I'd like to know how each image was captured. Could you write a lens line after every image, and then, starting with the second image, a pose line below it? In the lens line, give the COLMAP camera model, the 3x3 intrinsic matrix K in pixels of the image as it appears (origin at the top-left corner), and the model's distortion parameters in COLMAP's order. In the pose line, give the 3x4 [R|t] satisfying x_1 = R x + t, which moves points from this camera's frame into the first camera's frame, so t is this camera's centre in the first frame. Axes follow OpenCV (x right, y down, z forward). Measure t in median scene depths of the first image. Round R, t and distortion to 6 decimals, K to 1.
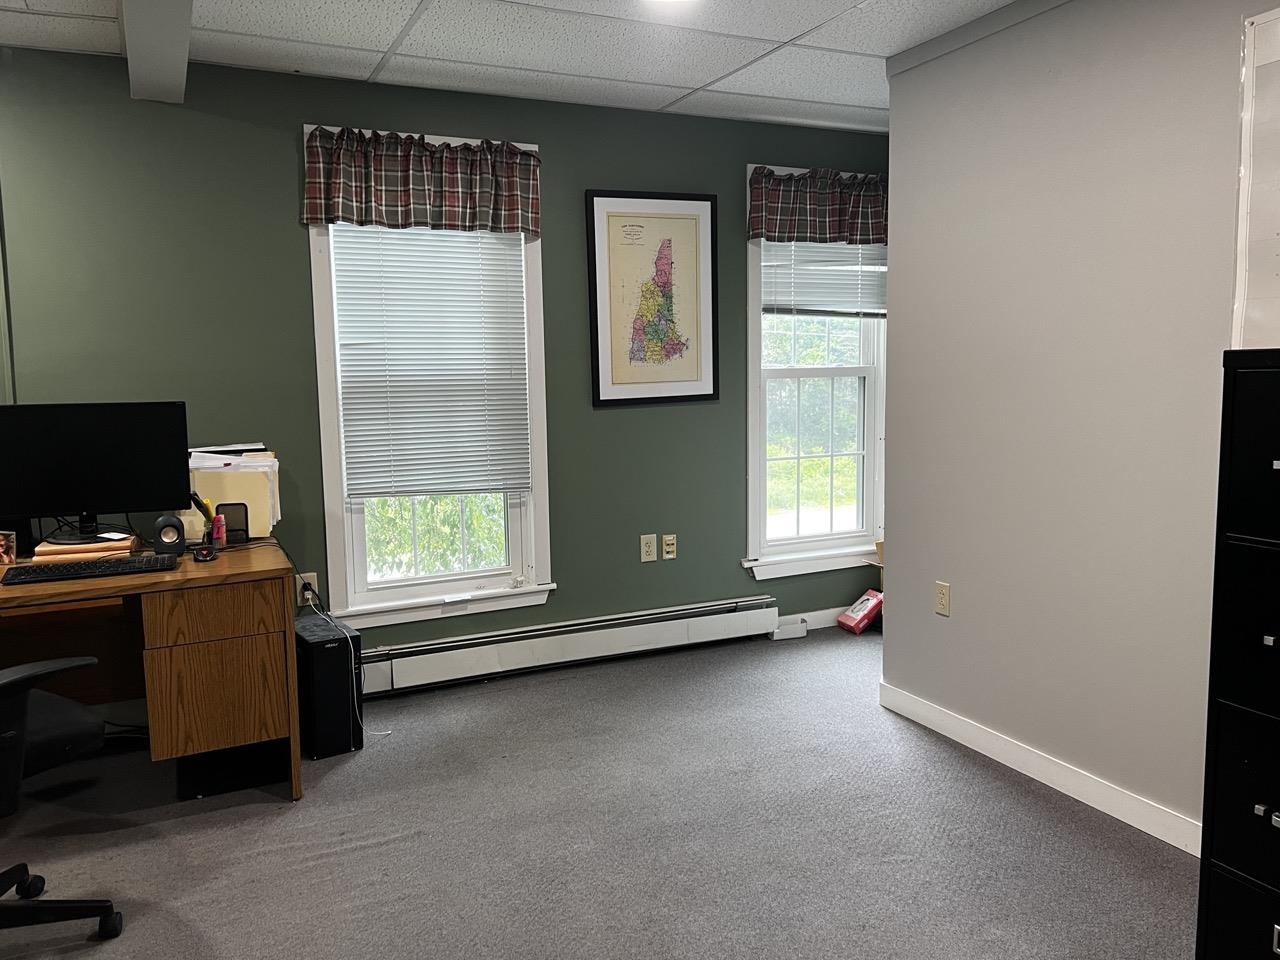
lens RADIAL K [[964.4, 0, 639.5], [0, 964.4, 471.8], [0, 0, 1]] dist [0.064598, -0.067689]
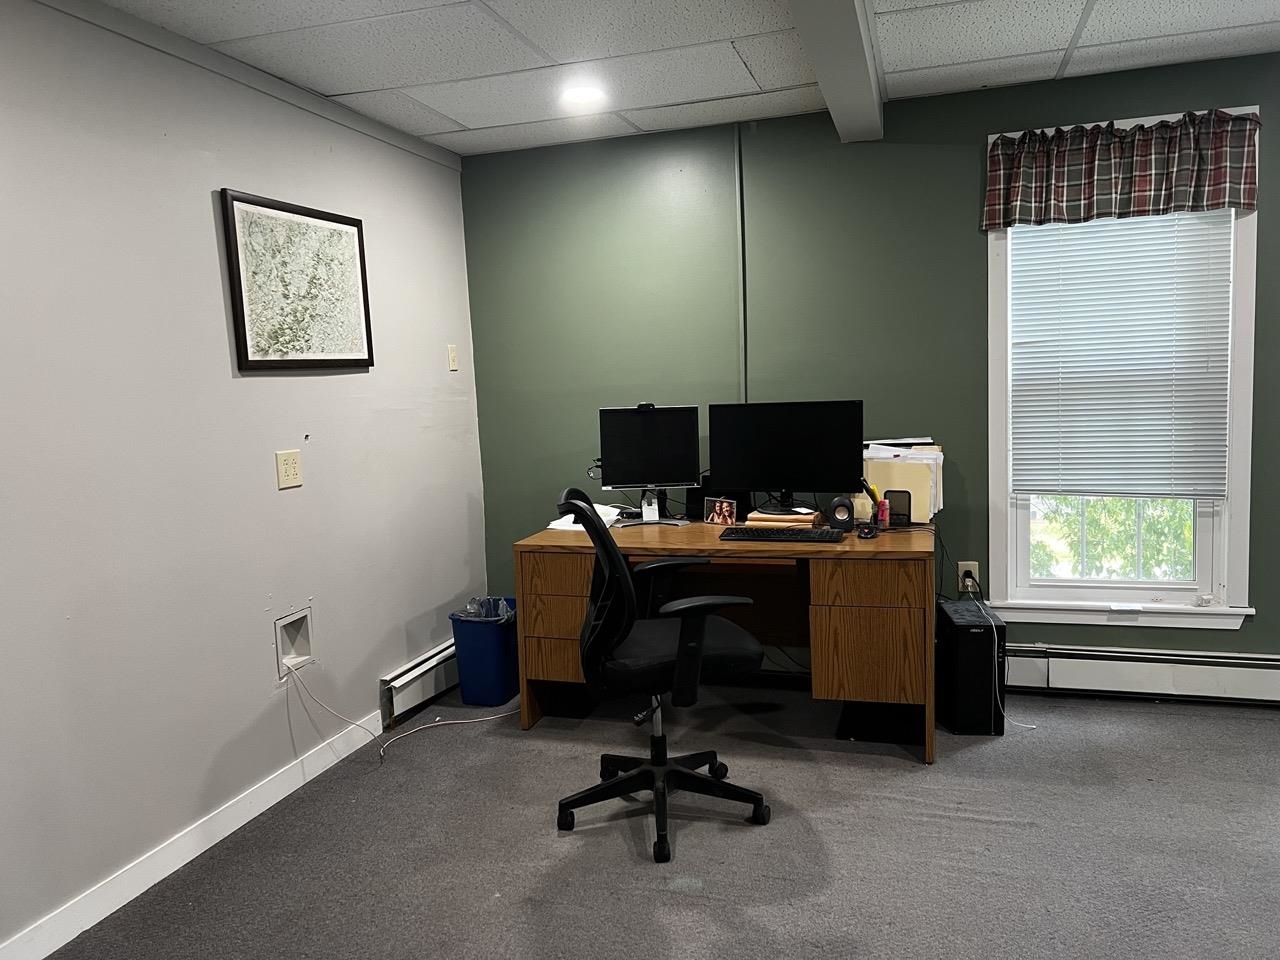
lens RADIAL K [[964.4, 0, 651.5], [0, 964.4, 480.6], [0, 0, 1]] dist [0.064598, -0.067689]
pose [[0.743447, 0.055464, -0.666491, 0.109859], [-0.047839, 0.998413, 0.029723, 0.001398], [0.667081, 0.009787, 0.744921, -0.022238]]
